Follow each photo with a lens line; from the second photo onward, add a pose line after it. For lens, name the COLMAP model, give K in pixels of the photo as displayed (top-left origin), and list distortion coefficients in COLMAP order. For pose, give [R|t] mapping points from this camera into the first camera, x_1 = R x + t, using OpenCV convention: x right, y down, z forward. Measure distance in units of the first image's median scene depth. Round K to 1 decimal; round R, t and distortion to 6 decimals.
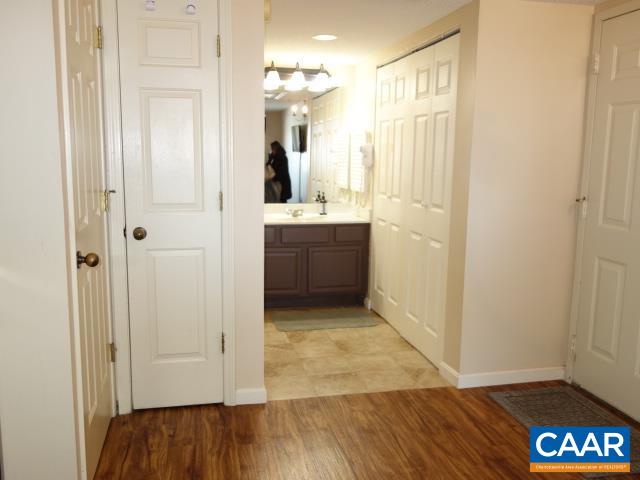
lens RADIAL K [[568.7, 0, 320.0], [0, 568.7, 240.0], [0, 0, 1]] dist [0.010557, 0.001849]
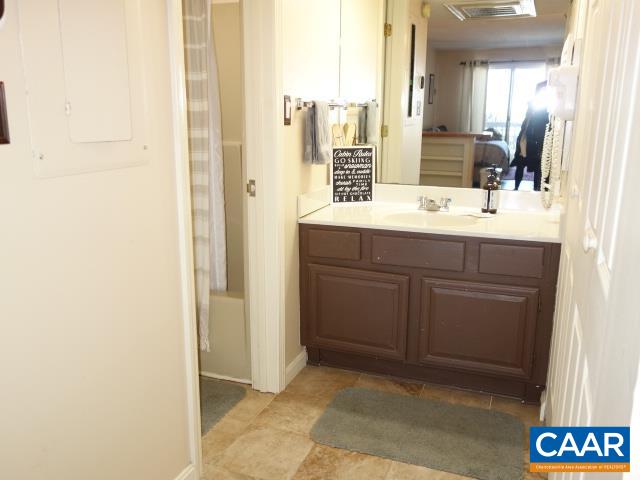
lens RADIAL K [[568.7, 0, 320.0], [0, 568.7, 240.0], [0, 0, 1]] dist [0.010557, 0.001849]
pose [[0.834629, 0.118219, -0.537977, 0.175678], [-0.071134, 0.991651, 0.107553, -0.069072], [0.546200, -0.051498, 0.836070, 0.512142]]
